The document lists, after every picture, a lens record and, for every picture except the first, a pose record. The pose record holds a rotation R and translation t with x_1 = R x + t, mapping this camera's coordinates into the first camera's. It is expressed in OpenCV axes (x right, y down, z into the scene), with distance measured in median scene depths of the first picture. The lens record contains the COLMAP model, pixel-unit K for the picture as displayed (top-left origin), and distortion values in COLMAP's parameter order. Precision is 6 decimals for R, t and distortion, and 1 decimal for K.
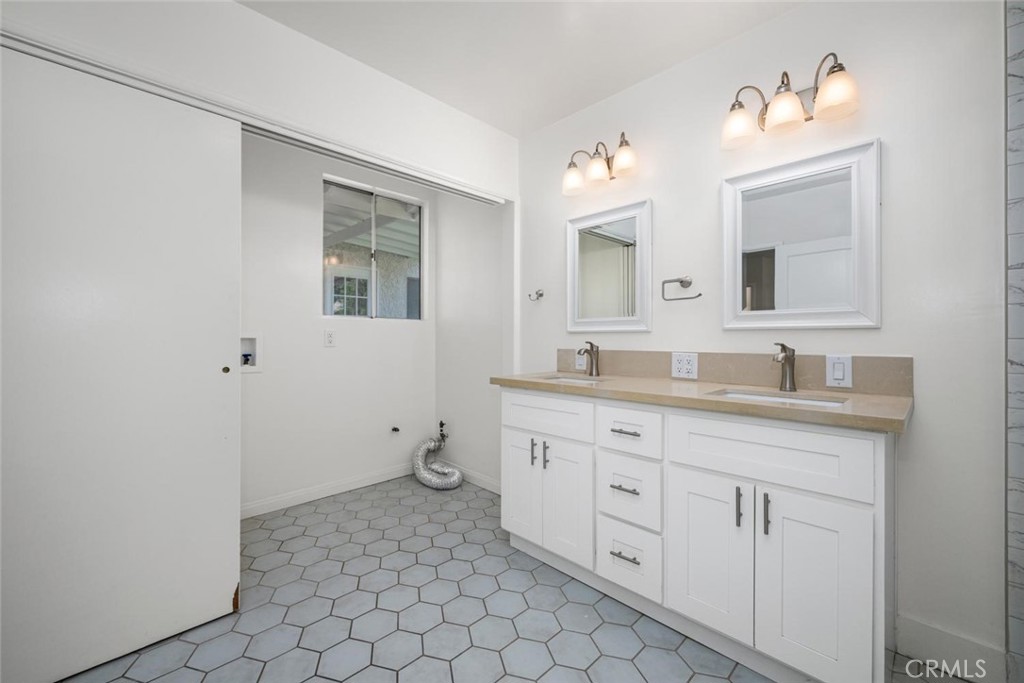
lens RADIAL K [[424.1, 0, 518.4], [0, 424.1, 339.3], [0, 0, 1]] dist [0.000608, -0.000015]
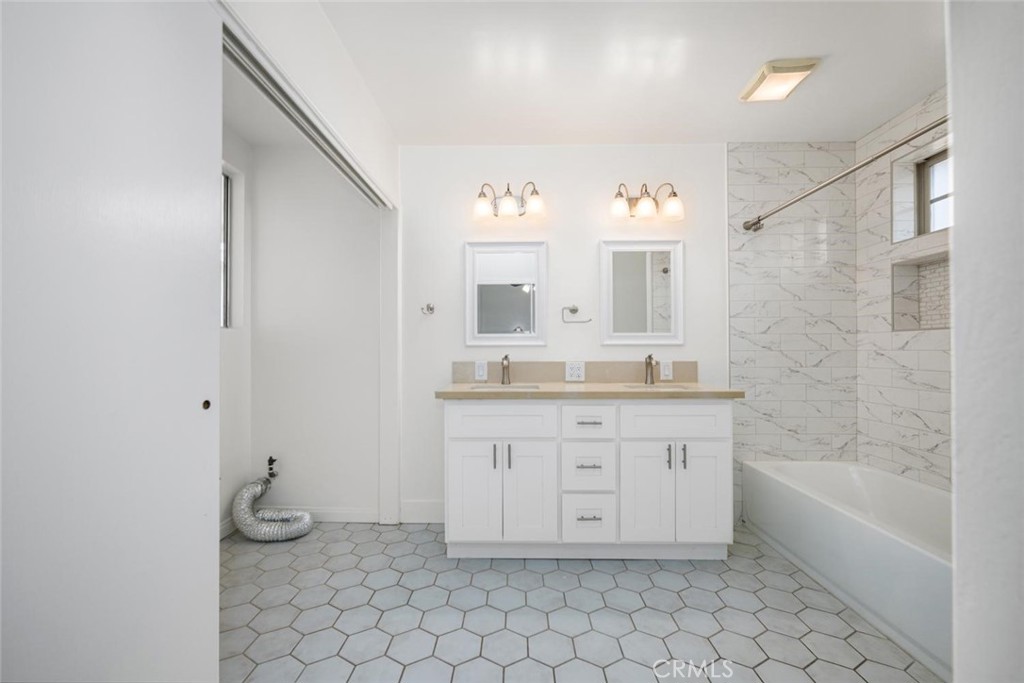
lens RADIAL K [[424.1, 0, 505.5], [0, 424.1, 347.5], [0, 0, 1]] dist [0.000608, -0.000015]
pose [[0.702393, 0.002253, 0.711786, -0.710268], [0.004942, 0.999955, -0.008041, -0.004565], [-0.711772, 0.009166, 0.702350, 0.211284]]
